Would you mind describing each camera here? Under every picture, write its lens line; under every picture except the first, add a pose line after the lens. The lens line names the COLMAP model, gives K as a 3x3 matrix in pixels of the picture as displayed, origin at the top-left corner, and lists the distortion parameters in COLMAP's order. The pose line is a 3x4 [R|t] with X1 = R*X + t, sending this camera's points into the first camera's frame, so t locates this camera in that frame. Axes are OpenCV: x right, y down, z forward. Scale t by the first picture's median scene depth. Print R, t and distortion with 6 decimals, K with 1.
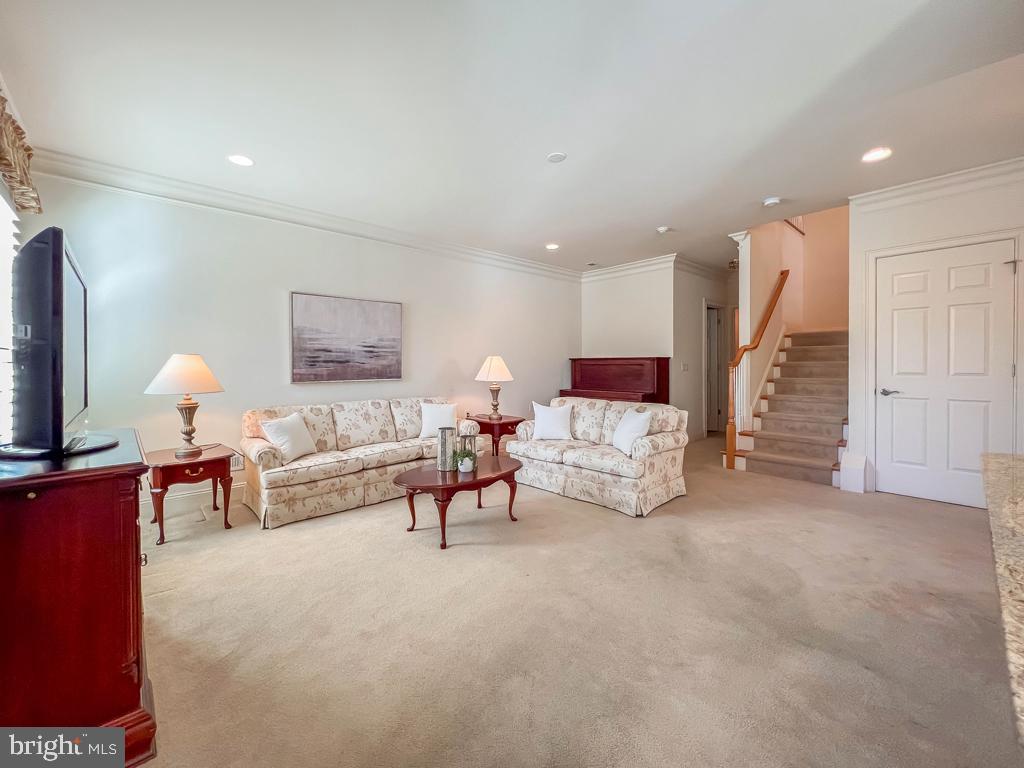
lens RADIAL K [[416.3, 0, 516.6], [0, 416.3, 370.3], [0, 0, 1]] dist [0.000277, 0.001019]
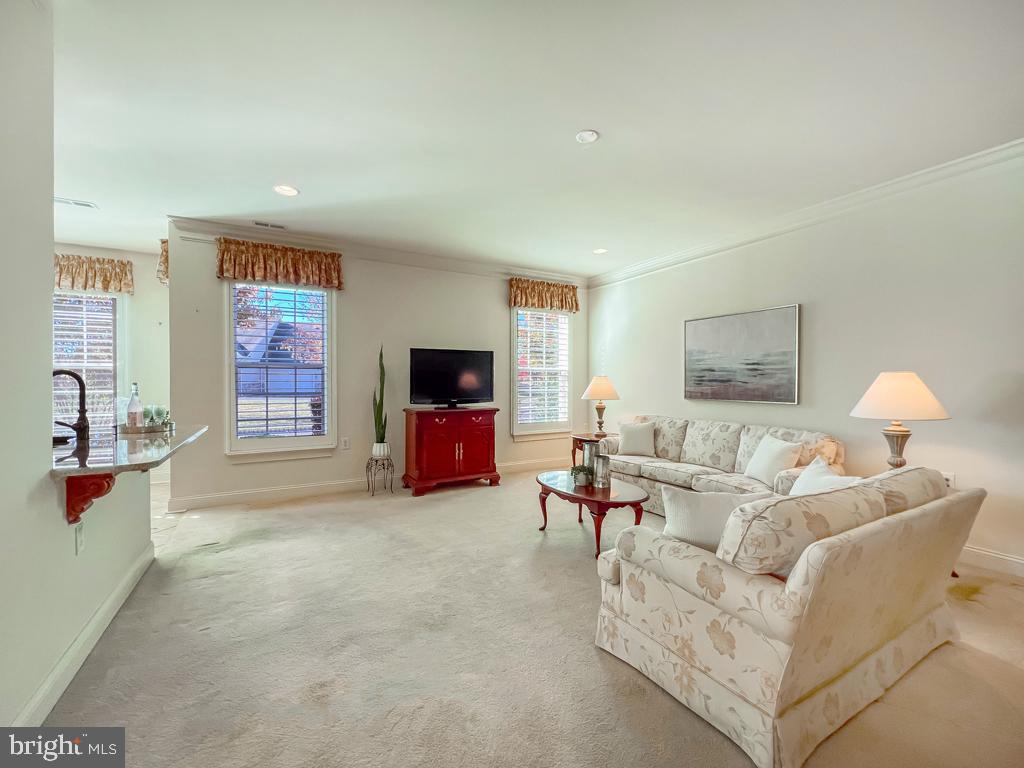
lens RADIAL K [[416.3, 0, 513.3], [0, 416.3, 384.9], [0, 0, 1]] dist [0.000277, 0.001019]
pose [[-0.245889, 0.012332, -0.969219, 0.681486], [-0.017812, 0.999693, 0.017239, -0.020201], [0.969134, 0.021503, -0.245594, 0.783857]]
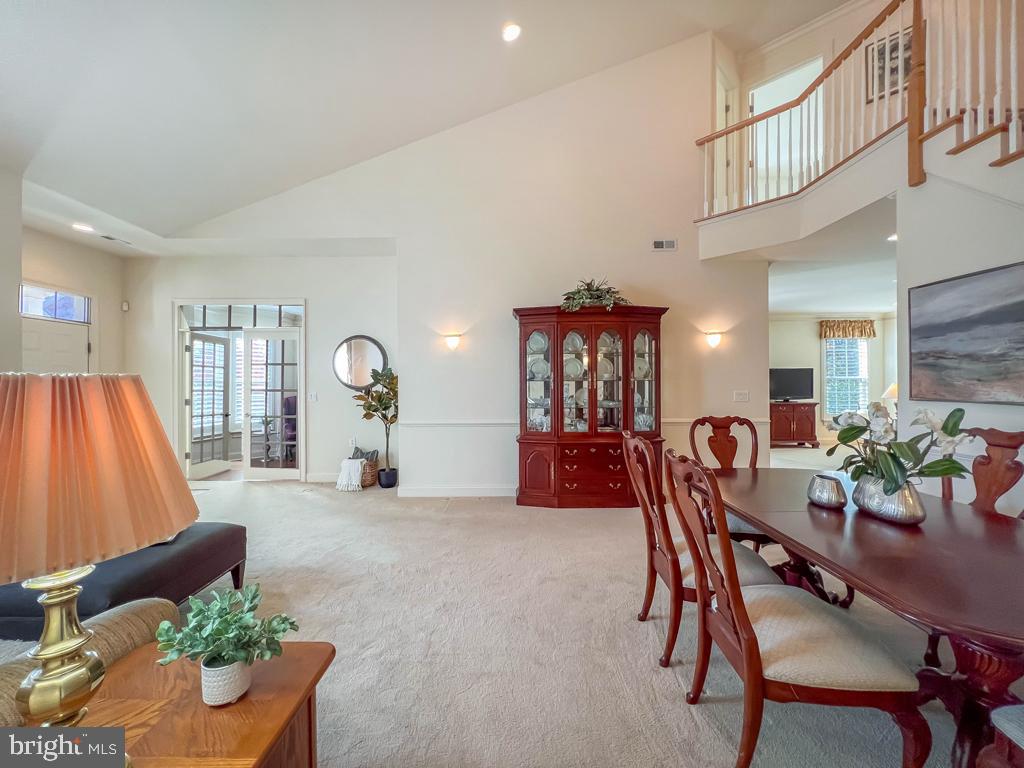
lens RADIAL K [[416.3, 0, 516.5], [0, 416.3, 383.5], [0, 0, 1]] dist [0.000277, 0.001019]
pose [[-0.685225, 0.009122, -0.728275, 1.945029], [-0.005520, 0.999828, 0.017718, -0.049637], [0.728311, 0.016161, -0.685056, 0.765987]]
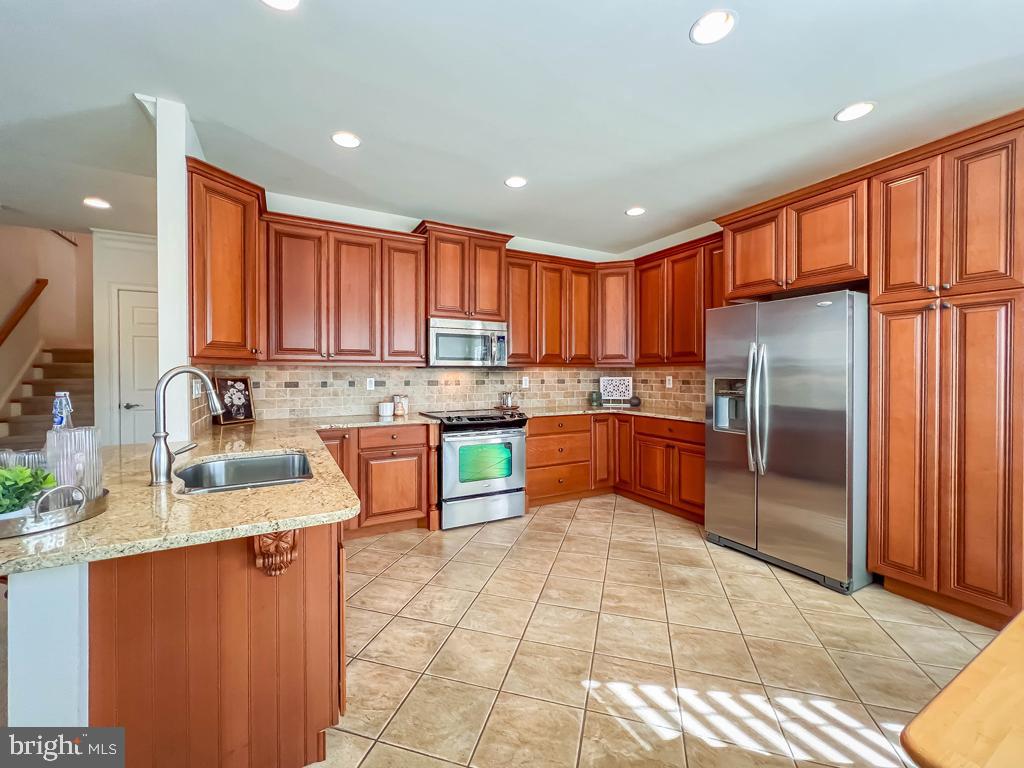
lens RADIAL K [[416.3, 0, 504.4], [0, 416.3, 378.7], [0, 0, 1]] dist [0.000277, 0.001019]
pose [[0.255783, -0.006511, 0.966712, 0.018753], [0.018727, 0.999823, 0.001779, -0.005203], [-0.966553, 0.017648, 0.255860, -0.285882]]
